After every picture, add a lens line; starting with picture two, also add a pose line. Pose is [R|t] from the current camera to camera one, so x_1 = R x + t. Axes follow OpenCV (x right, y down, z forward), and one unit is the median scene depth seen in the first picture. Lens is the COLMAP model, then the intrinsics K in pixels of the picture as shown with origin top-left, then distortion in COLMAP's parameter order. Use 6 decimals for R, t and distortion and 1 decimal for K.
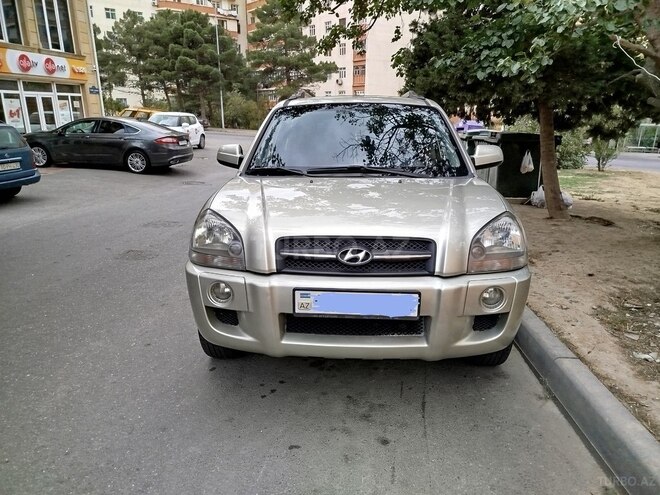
lens RADIAL K [[460.1, 0, 329.8], [0, 460.1, 246.7], [0, 0, 1]] dist [0.037044, -0.029302]
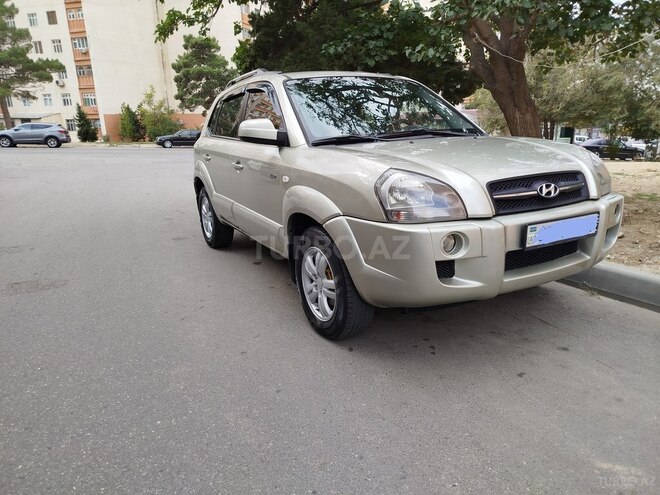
lens RADIAL K [[460.1, 0, 328.3], [0, 460.1, 246.7], [0, 0, 1]] dist [0.037044, -0.029302]
pose [[0.854108, -0.163571, 0.493703, -0.391316], [0.168739, 0.985059, 0.034446, 0.010535], [-0.491961, 0.053887, 0.868948, 0.109331]]
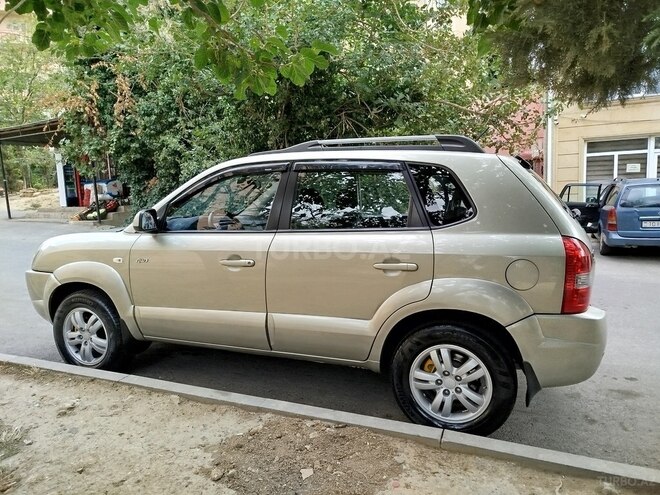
lens RADIAL K [[460.1, 0, 332.3], [0, 460.1, 247.7], [0, 0, 1]] dist [0.037044, -0.029302]
pose [[-0.297586, 0.125812, -0.946369, 0.728970], [-0.229229, 0.952864, 0.198756, -0.270078], [0.926767, 0.276082, -0.254719, 1.042111]]
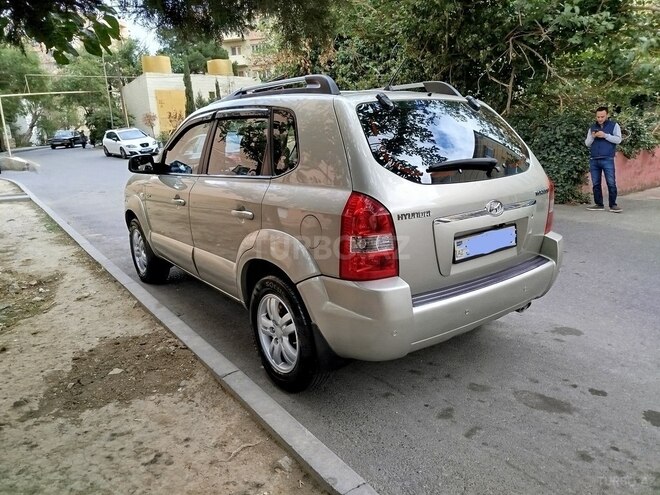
lens RADIAL K [[460.1, 0, 334.2], [0, 460.1, 249.4], [0, 0, 1]] dist [0.037044, -0.029302]
pose [[-0.760652, 0.177168, -0.624516, 0.484444], [-0.134256, 0.898303, 0.418361, -0.361672], [0.635125, 0.402073, -0.659510, 1.411021]]
